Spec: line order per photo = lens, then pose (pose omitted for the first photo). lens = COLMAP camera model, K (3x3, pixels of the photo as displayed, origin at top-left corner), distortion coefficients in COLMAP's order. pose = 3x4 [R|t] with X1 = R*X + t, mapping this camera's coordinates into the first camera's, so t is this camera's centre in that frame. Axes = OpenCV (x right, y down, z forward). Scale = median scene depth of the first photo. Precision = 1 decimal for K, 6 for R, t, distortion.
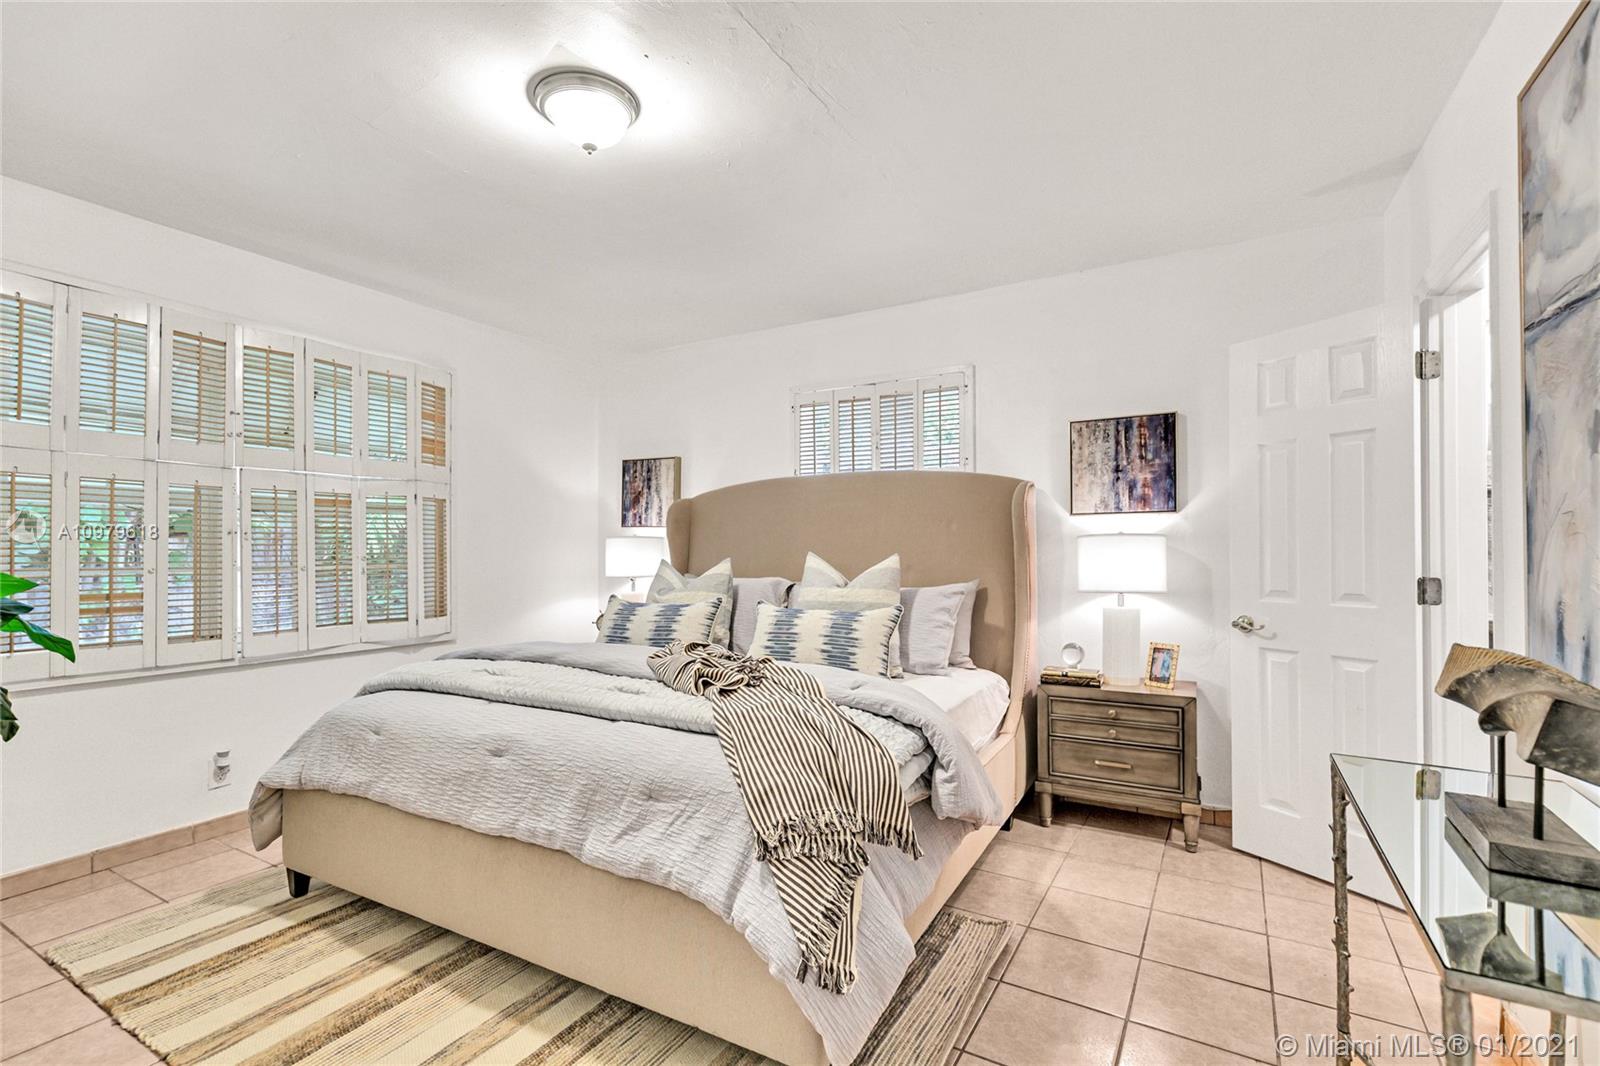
lens RADIAL K [[735.0, 0, 806.5], [0, 735.0, 537.5], [0, 0, 1]] dist [0.013707, 0.000074]
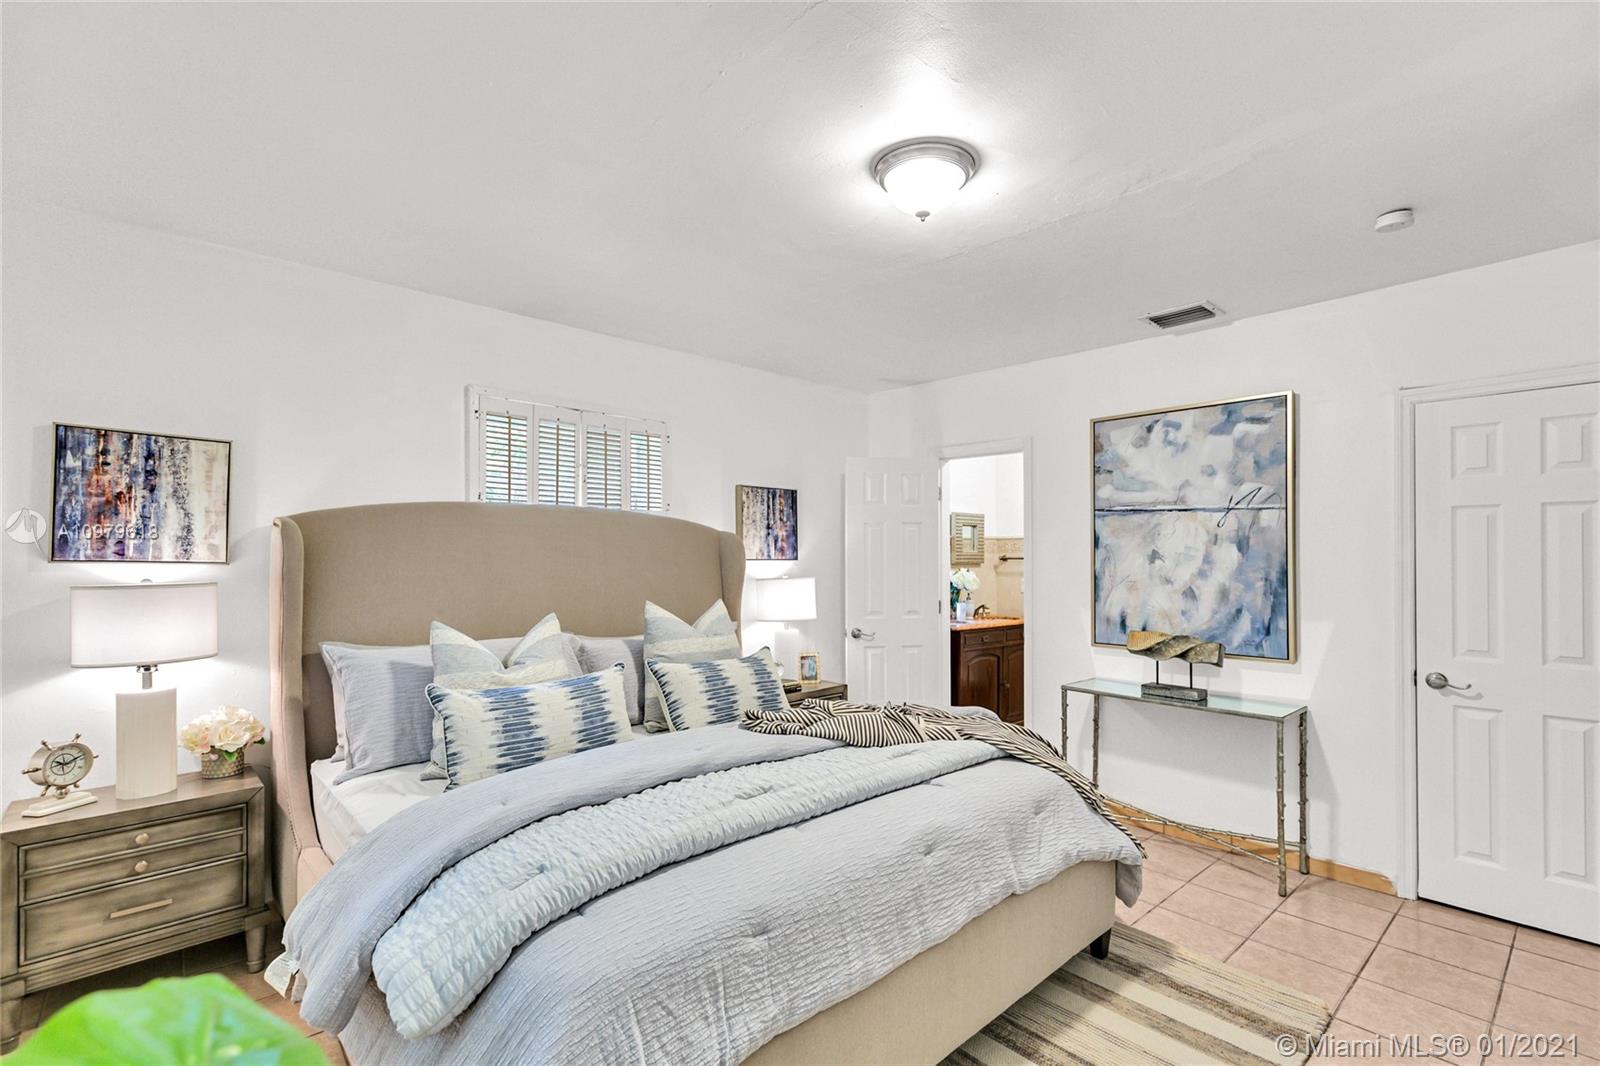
lens RADIAL K [[735.0, 0, 811.0], [0, 735.0, 547.8], [0, 0, 1]] dist [0.013707, 0.000074]
pose [[0.284685, 0.017061, 0.958469, -0.827857], [-0.021909, 0.999696, -0.011288, -0.041181], [-0.958371, -0.017786, 0.284972, 0.549596]]
